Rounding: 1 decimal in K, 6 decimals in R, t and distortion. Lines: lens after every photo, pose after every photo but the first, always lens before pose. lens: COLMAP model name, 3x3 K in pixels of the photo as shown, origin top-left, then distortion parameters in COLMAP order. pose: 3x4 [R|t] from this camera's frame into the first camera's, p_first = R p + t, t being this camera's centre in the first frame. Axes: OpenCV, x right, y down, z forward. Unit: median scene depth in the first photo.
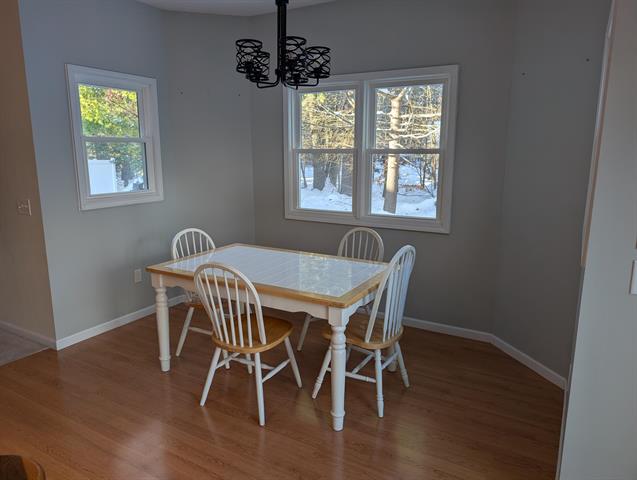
lens RADIAL K [[456.7, 0, 318.7], [0, 456.7, 239.4], [0, 0, 1]] dist [0.027396, -0.026277]
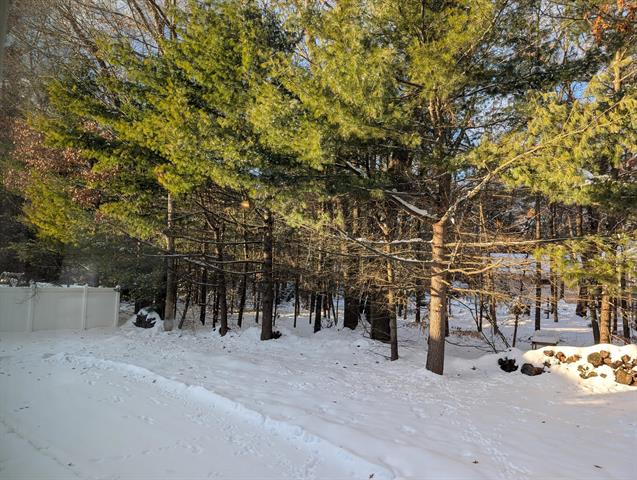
lens RADIAL K [[456.7, 0, 318.9], [0, 456.7, 240.8], [0, 0, 1]] dist [0.027396, -0.026277]
pose [[0.993299, 0.016228, -0.114424, 0.055930], [-0.046320, 0.962992, -0.265521, -0.061963], [0.105881, 0.269042, 0.957291, 0.241082]]
